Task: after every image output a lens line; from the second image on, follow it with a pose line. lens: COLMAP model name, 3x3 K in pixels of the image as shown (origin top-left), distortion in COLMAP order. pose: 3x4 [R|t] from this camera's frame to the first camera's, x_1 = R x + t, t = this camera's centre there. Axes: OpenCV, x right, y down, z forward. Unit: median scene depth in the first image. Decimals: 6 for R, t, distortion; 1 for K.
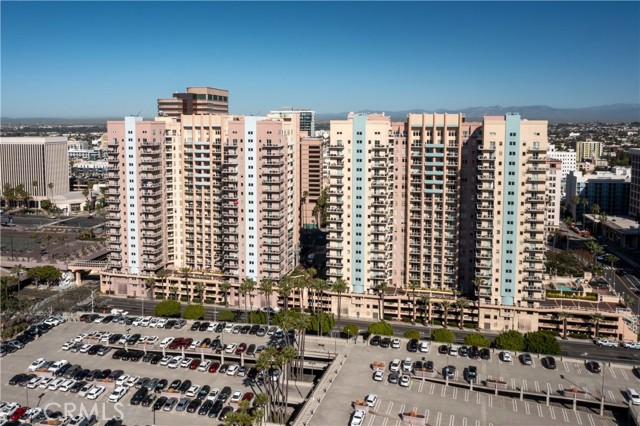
lens RADIAL K [[528.2, 0, 338.2], [0, 528.2, 173.1], [0, 0, 1]] dist [-0.031668, 0.006722]
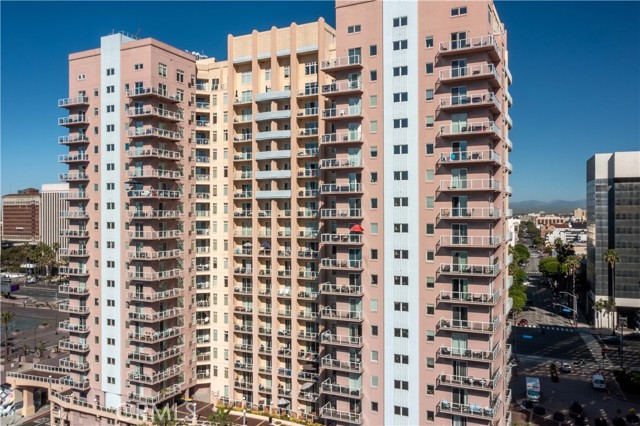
lens RADIAL K [[528.2, 0, 312.1], [0, 528.2, 209.4], [0, 0, 1]] dist [-0.031668, 0.006722]
pose [[0.970189, -0.012414, -0.242029, -0.130025], [-0.012640, 0.994736, -0.101688, 0.073803], [0.242018, 0.101716, 0.964926, 0.619895]]
